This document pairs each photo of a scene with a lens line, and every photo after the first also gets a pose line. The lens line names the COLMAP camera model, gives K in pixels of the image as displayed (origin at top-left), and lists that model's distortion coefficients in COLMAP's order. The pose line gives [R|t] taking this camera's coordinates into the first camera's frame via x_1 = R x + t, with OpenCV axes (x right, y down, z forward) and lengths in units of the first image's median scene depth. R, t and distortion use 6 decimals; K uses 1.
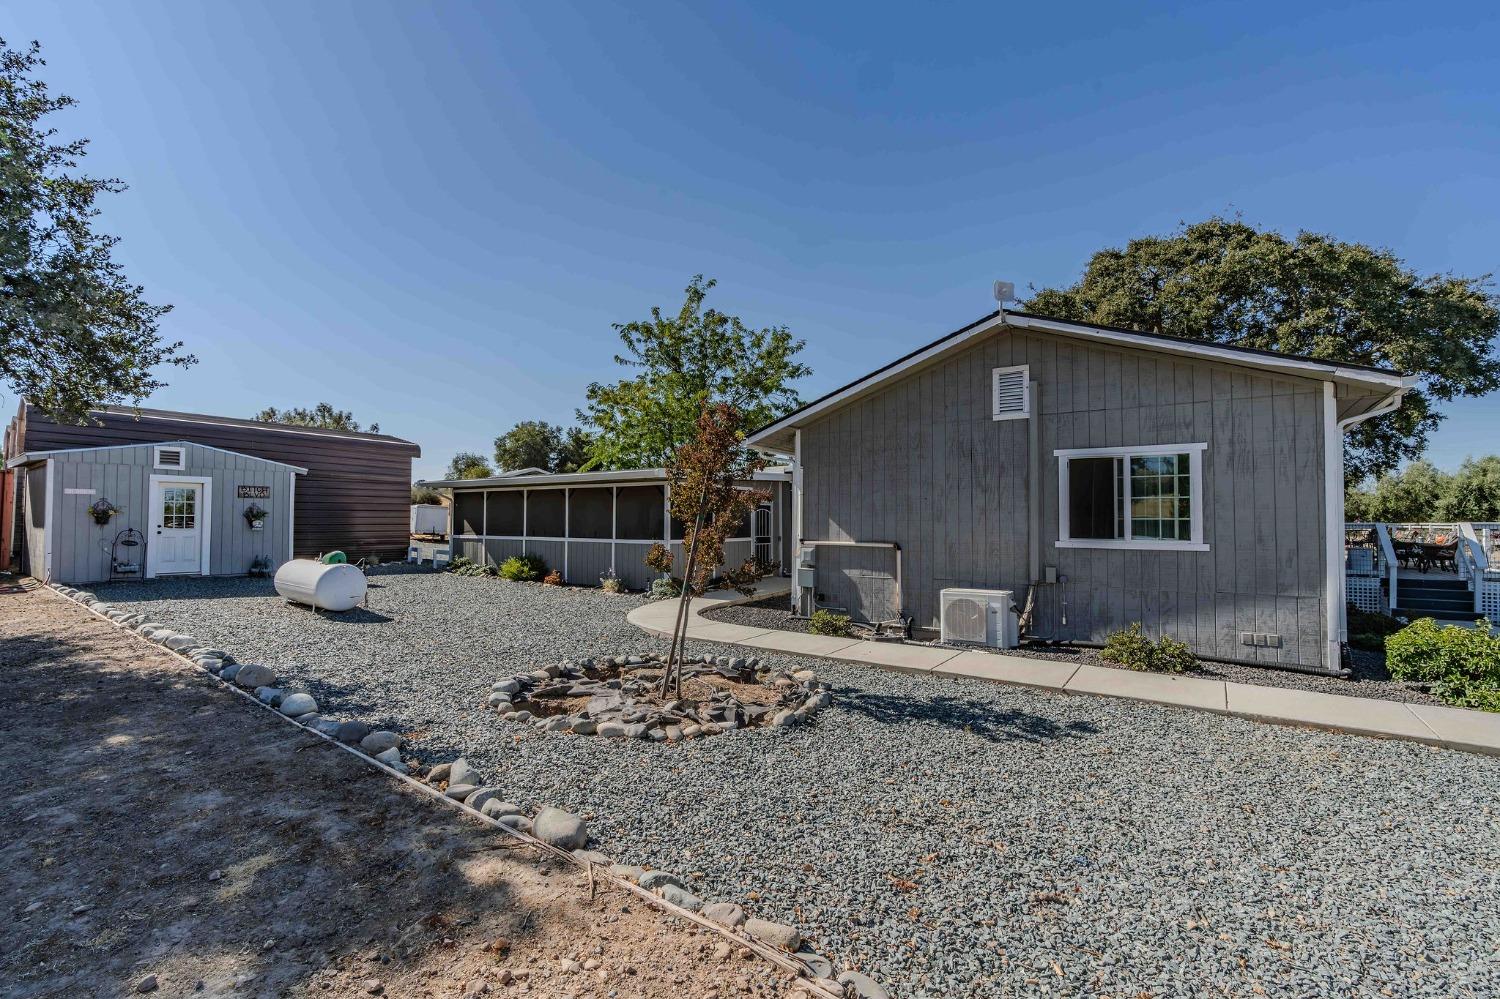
lens RADIAL K [[674.5, 0, 748.9], [0, 674.5, 504.4], [0, 0, 1]] dist [-0.001960, 0.001413]
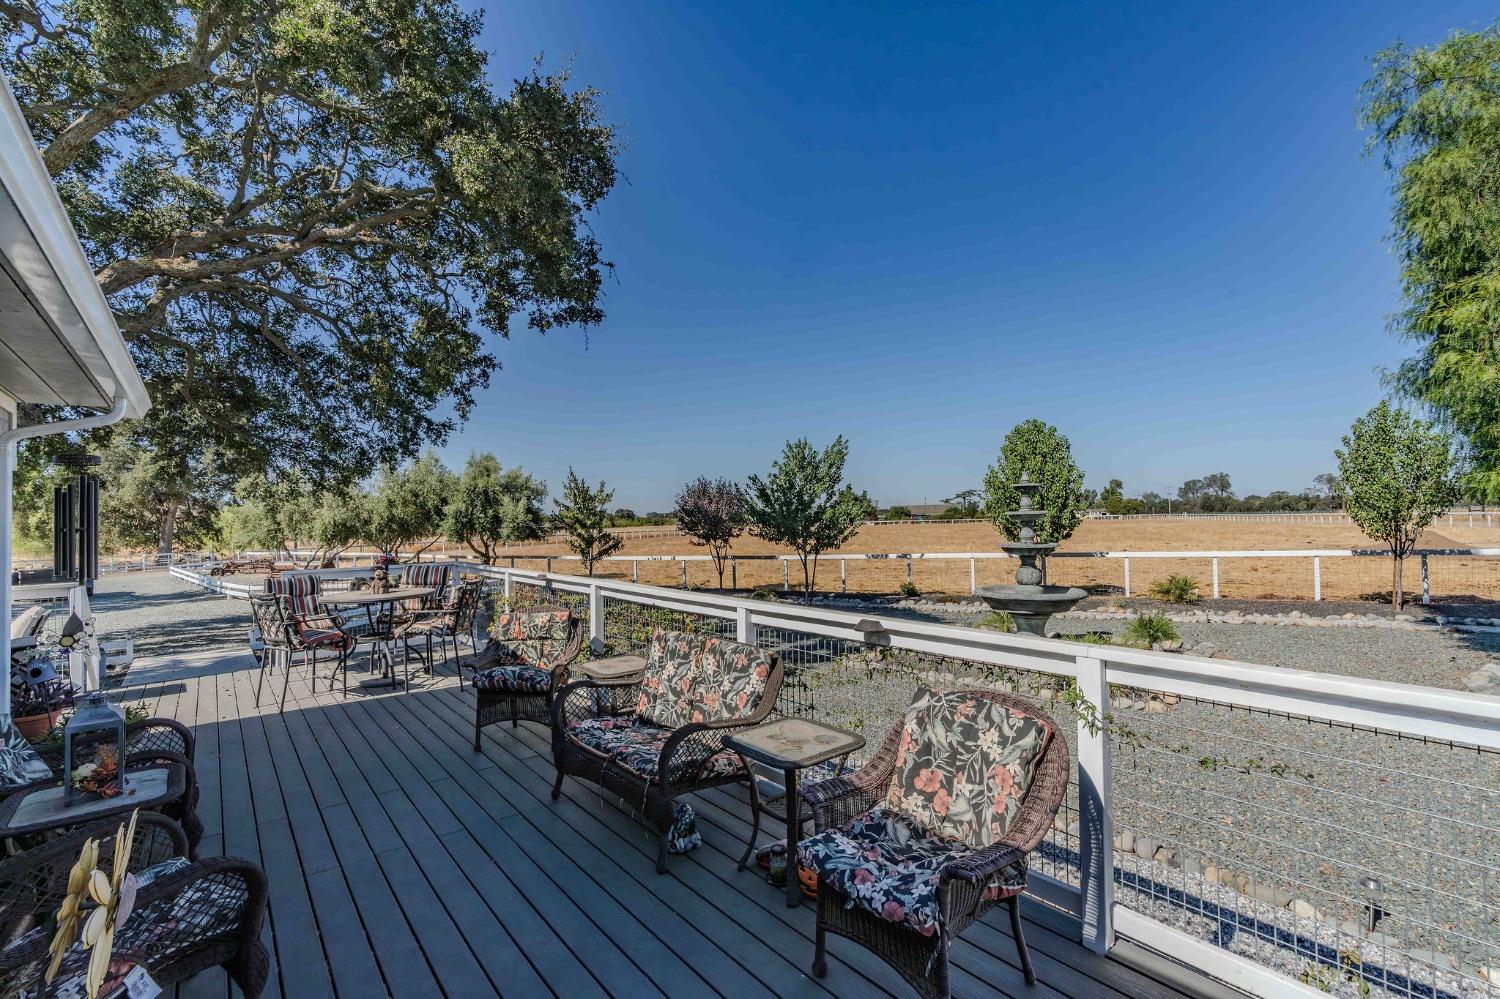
lens RADIAL K [[674.5, 0, 739.1], [0, 674.5, 508.3], [0, 0, 1]] dist [-0.001960, 0.001413]
pose [[0.302081, 0.001765, 0.953280, 0.403926], [-0.004724, 0.999989, -0.000355, -0.004491], [-0.953270, -0.004397, 0.302086, 0.468507]]
